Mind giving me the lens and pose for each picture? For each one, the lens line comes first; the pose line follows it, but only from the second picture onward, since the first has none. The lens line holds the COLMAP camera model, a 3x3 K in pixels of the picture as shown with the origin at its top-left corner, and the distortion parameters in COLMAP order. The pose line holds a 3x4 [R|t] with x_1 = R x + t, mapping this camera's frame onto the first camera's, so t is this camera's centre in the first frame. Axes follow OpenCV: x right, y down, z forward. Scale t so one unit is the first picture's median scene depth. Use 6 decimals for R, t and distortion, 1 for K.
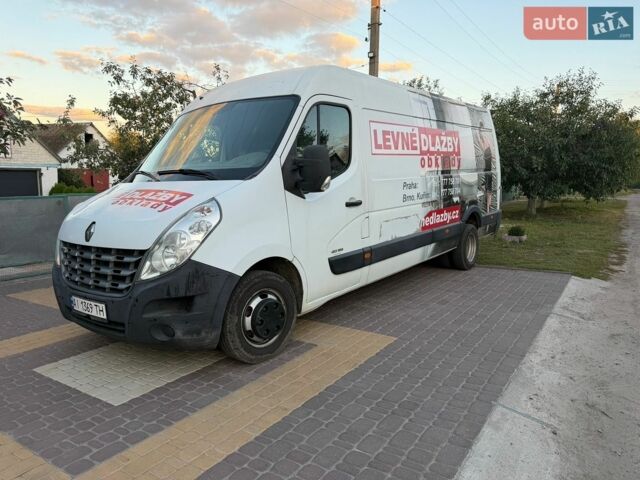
lens RADIAL K [[461.3, 0, 327.6], [0, 461.3, 241.2], [0, 0, 1]] dist [0.090795, -0.134216]
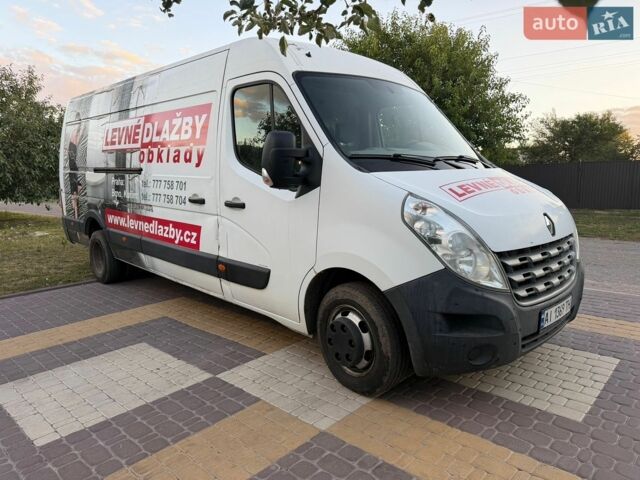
lens RADIAL K [[443.4, 0, 320.9], [0, 443.4, 229.7], [0, 0, 1]] dist [0.000884, -0.005655]
pose [[0.139003, -0.090436, 0.986154, -1.352617], [0.129885, 0.988884, 0.072379, -0.119362], [-0.981737, 0.118025, 0.149204, 1.281807]]
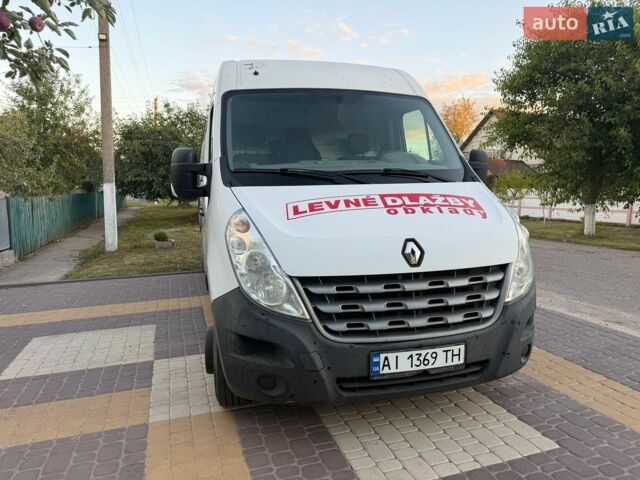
lens RADIAL K [[443.4, 0, 320.9], [0, 443.4, 229.7], [0, 0, 1]] dist [0.000884, -0.005655]
pose [[0.571042, -0.043379, 0.819774, -1.133037], [0.074038, 0.997255, 0.001197, -0.064589], [-0.817575, 0.060011, 0.572686, 0.733362]]
